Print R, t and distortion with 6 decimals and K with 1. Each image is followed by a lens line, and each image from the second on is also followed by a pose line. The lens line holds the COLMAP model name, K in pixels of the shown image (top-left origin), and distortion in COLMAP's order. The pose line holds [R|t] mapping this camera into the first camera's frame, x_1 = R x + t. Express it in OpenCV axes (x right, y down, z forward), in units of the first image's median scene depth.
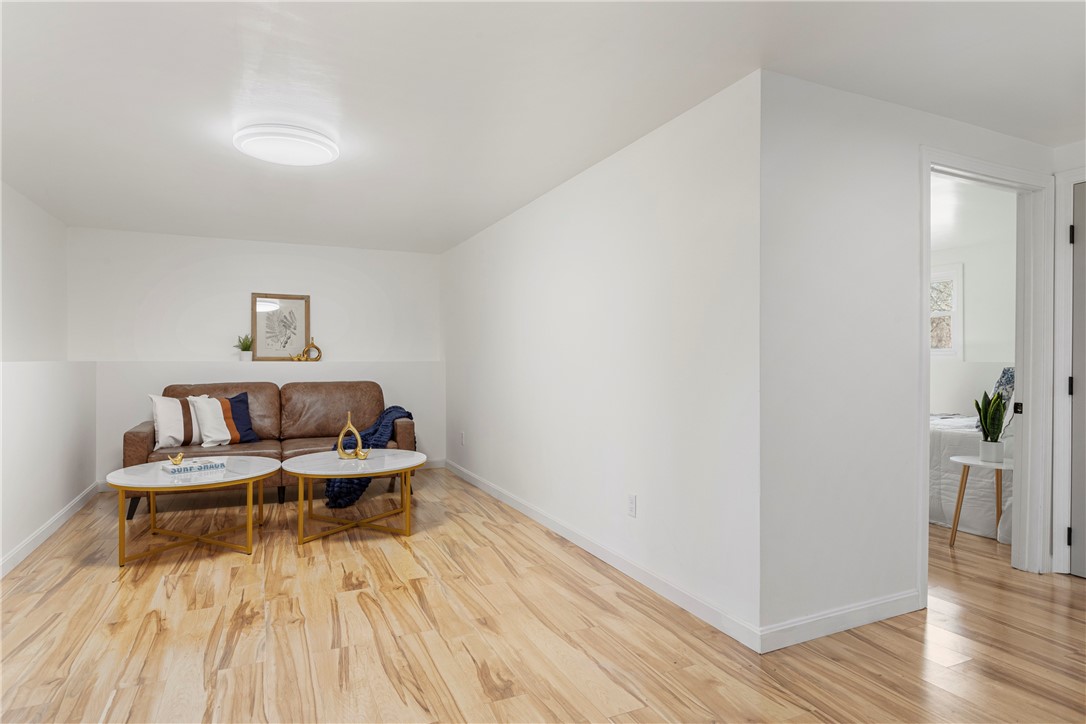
lens RADIAL K [[645.6, 0, 543.0], [0, 645.6, 362.0], [0, 0, 1]] dist [-0.000467, -0.000637]
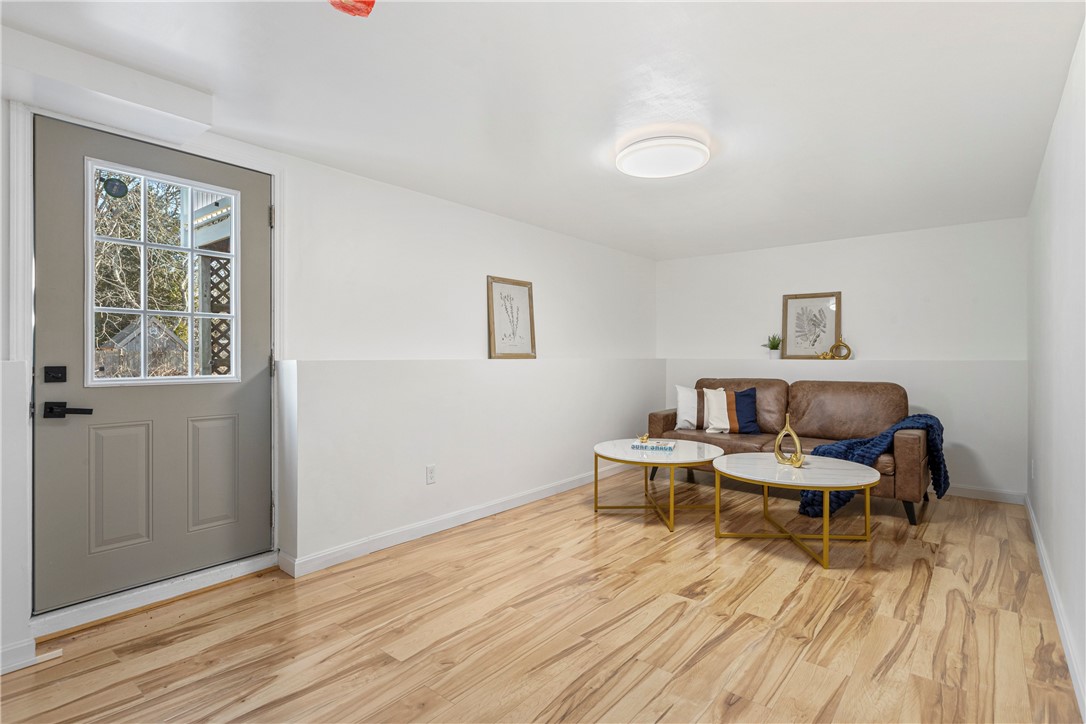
lens RADIAL K [[541.7, 0, 543.0], [0, 541.7, 362.0], [0, 0, 1]] dist [-0.002324, -0.000551]
pose [[0.404645, 0.009615, -0.914423, 0.292167], [-0.005689, 0.999952, 0.007997, -0.002012], [0.914456, 0.001966, 0.404680, 0.391428]]
